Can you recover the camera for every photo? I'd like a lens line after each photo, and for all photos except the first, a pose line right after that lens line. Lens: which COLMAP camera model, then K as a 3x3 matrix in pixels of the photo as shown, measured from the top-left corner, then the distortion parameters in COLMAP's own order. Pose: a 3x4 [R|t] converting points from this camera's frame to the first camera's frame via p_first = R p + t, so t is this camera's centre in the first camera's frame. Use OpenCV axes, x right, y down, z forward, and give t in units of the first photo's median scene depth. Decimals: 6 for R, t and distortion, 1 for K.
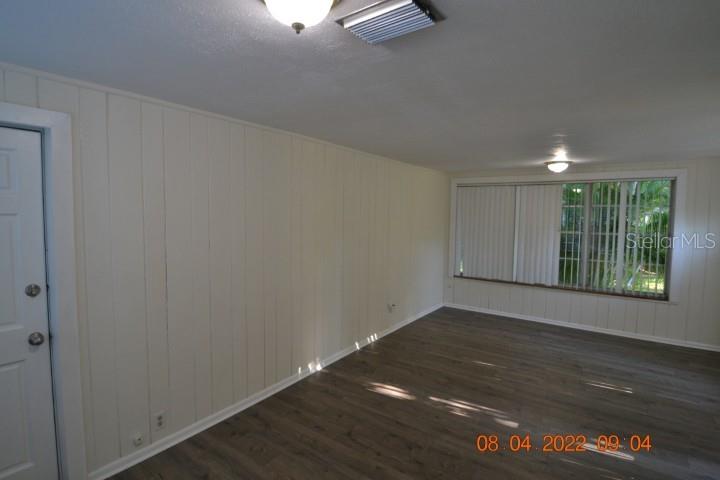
lens RADIAL K [[361.7, 0, 351.4], [0, 361.7, 239.2], [0, 0, 1]] dist [0.000787, -0.013548]
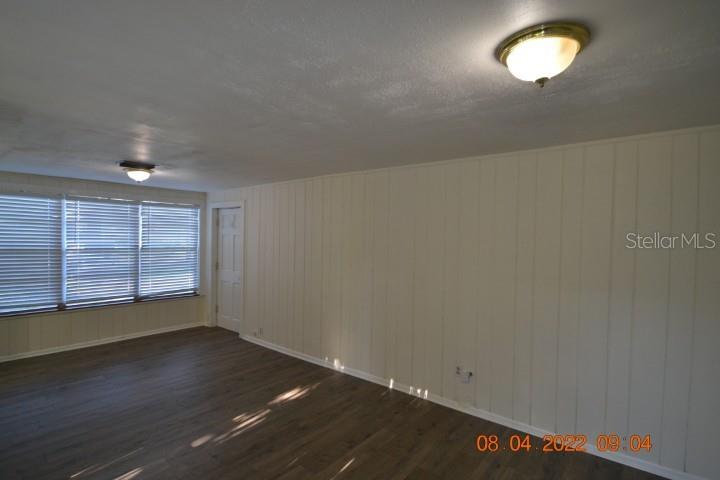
lens RADIAL K [[361.7, 0, 351.4], [0, 361.7, 239.2], [0, 0, 1]] dist [0.000787, -0.013548]
pose [[-0.063345, -0.000172, -0.997992, 0.976785], [-0.084681, 0.996395, 0.005203, -0.060249], [0.994393, 0.084840, -0.063132, 0.996244]]
